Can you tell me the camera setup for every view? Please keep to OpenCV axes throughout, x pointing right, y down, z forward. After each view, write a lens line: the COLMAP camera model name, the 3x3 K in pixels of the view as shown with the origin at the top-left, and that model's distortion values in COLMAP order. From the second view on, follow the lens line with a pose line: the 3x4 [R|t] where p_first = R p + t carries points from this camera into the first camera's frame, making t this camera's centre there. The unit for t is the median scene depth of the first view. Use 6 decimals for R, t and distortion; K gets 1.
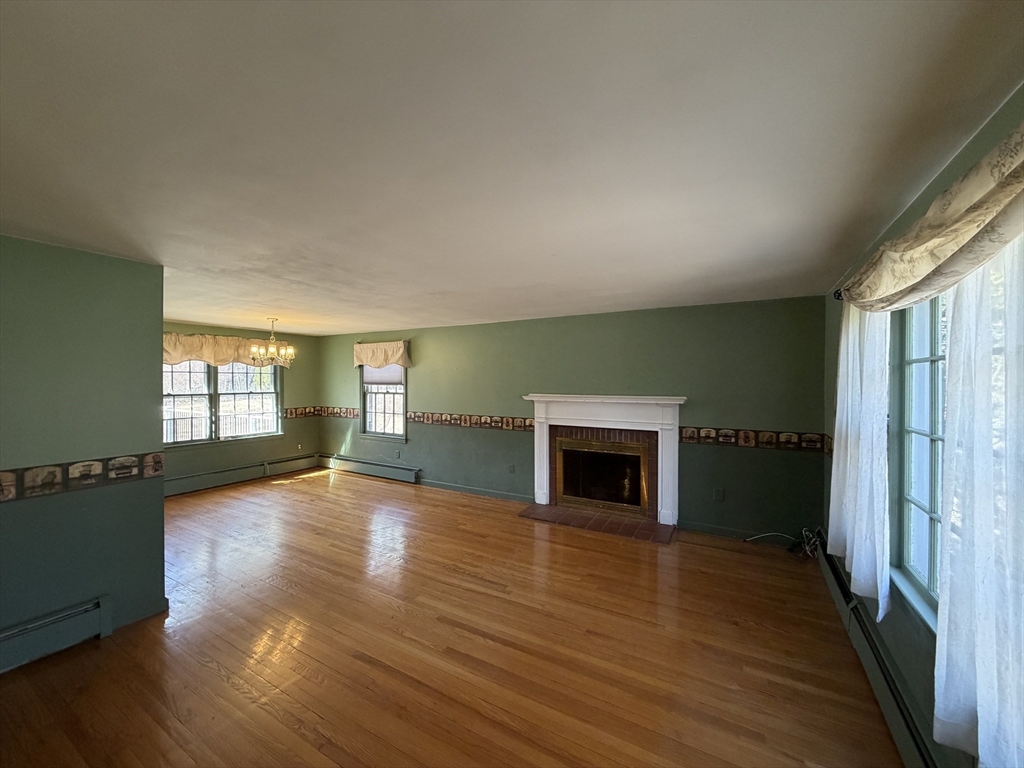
lens RADIAL K [[406.8, 0, 509.2], [0, 406.8, 385.8], [0, 0, 1]] dist [0.000981, -0.000633]
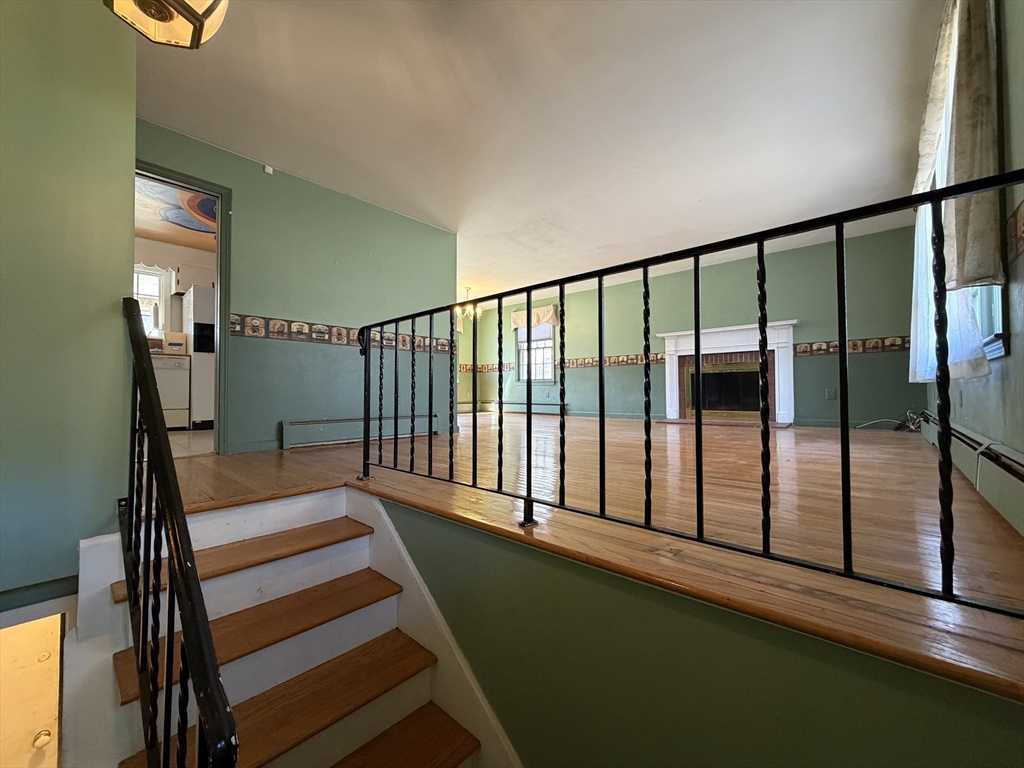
lens RADIAL K [[406.8, 0, 511.4], [0, 406.8, 381.7], [0, 0, 1]] dist [0.000981, -0.000633]
pose [[0.974827, -0.012001, -0.222639, -0.099878], [0.005011, 0.999477, -0.031933, 0.168924], [0.222906, 0.030013, 0.974378, -0.272061]]
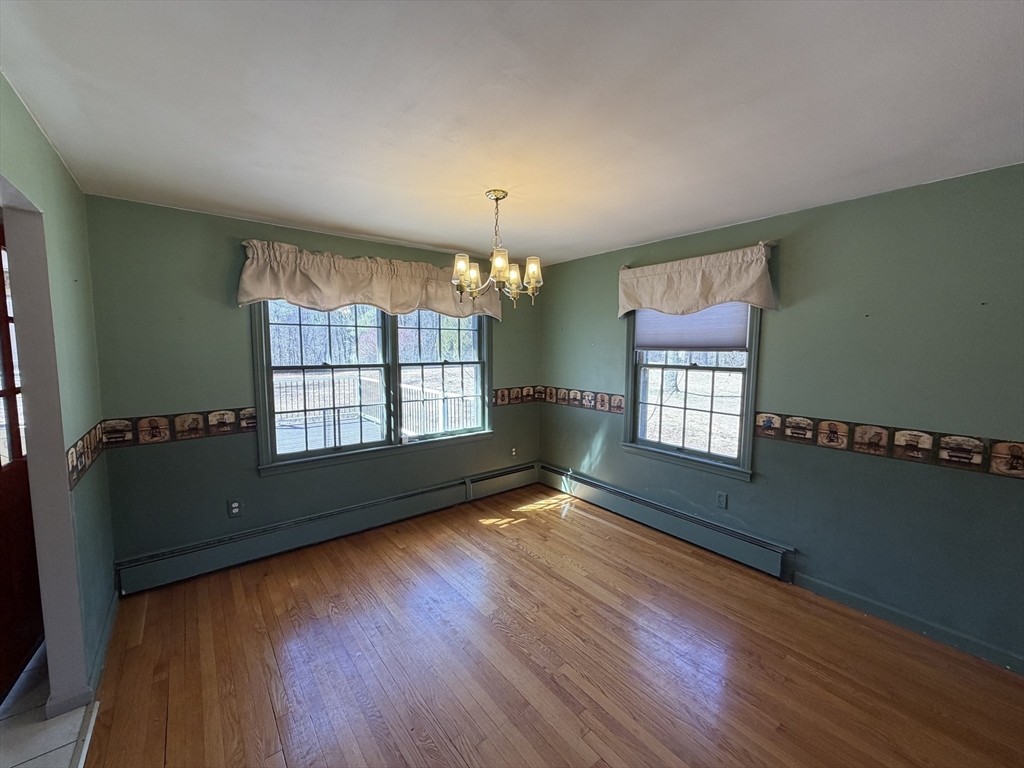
lens RADIAL K [[406.8, 0, 509.6], [0, 406.8, 385.2], [0, 0, 1]] dist [0.000981, -0.000633]
pose [[0.930489, 0.036835, -0.364464, -0.336681], [-0.006530, 0.996441, 0.084037, -0.000403], [0.366263, -0.075816, 0.927418, 0.490697]]
